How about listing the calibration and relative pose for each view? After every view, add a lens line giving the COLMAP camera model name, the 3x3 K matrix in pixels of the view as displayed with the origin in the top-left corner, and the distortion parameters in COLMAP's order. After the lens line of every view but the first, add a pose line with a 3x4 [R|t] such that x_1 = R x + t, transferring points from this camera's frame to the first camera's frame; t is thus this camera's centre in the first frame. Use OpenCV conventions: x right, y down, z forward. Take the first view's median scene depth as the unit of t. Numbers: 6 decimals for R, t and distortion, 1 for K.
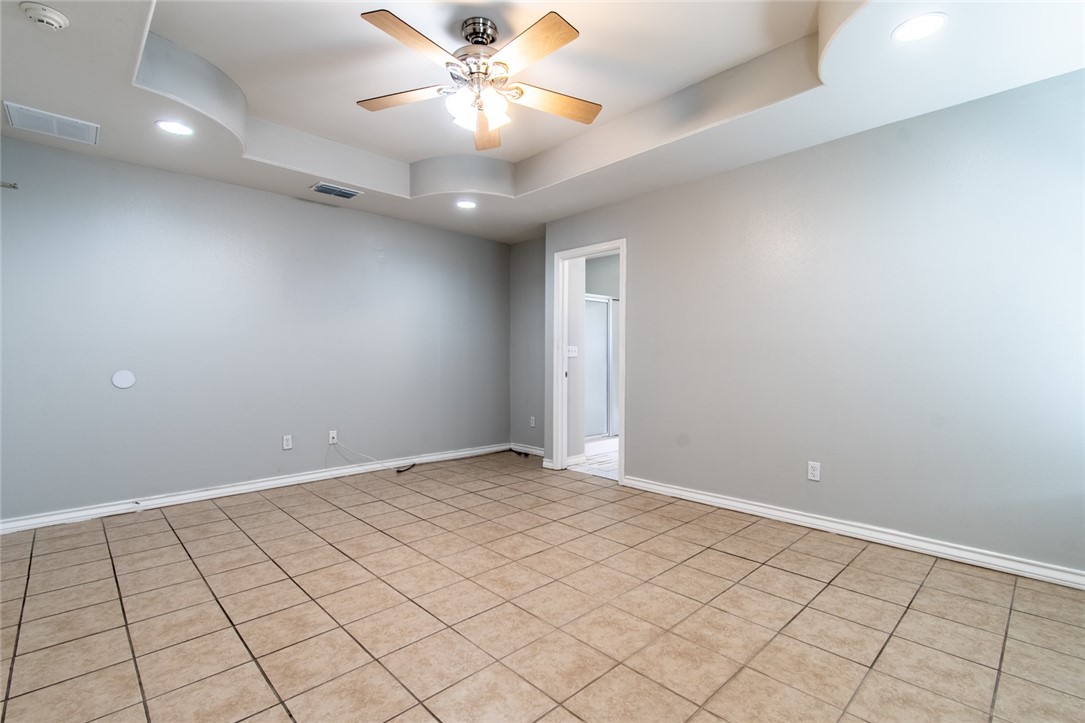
lens RADIAL K [[497.5, 0, 539.3], [0, 497.5, 364.9], [0, 0, 1]] dist [0.002170, 0.000909]
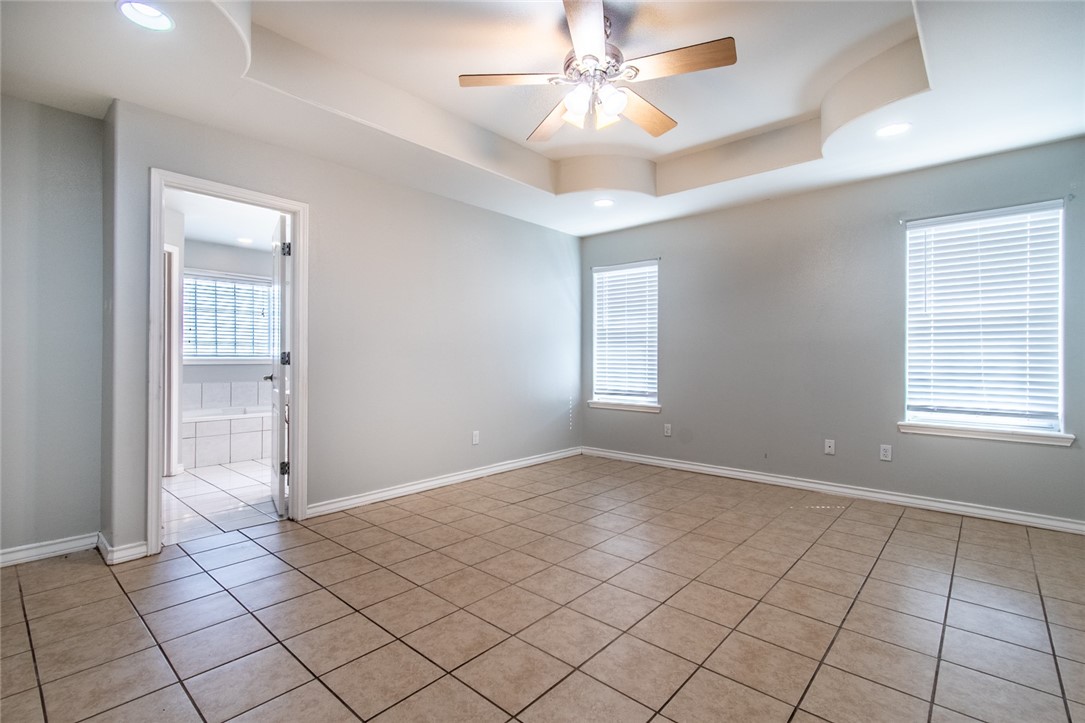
lens RADIAL K [[497.5, 0, 544.2], [0, 497.5, 357.0], [0, 0, 1]] dist [0.002170, 0.000909]
pose [[-0.085097, 0.001278, 0.996372, -0.831529], [0.008128, 0.999967, -0.000588, -0.010763], [-0.996340, 0.008048, -0.085104, 0.895498]]
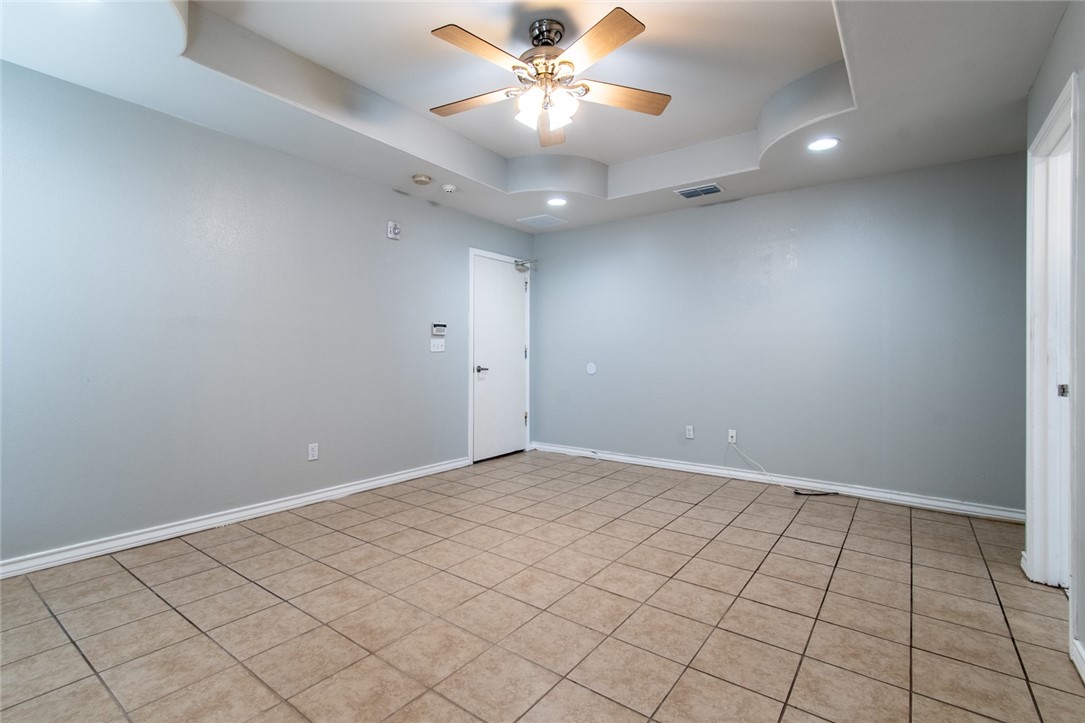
lens RADIAL K [[497.5, 0, 538.3], [0, 497.5, 353.7], [0, 0, 1]] dist [0.002170, 0.000909]
pose [[0.165993, -0.001402, -0.986126, 0.659131], [-0.019881, 0.999791, -0.004768, -0.006081], [0.985927, 0.020396, 0.165930, 0.623989]]
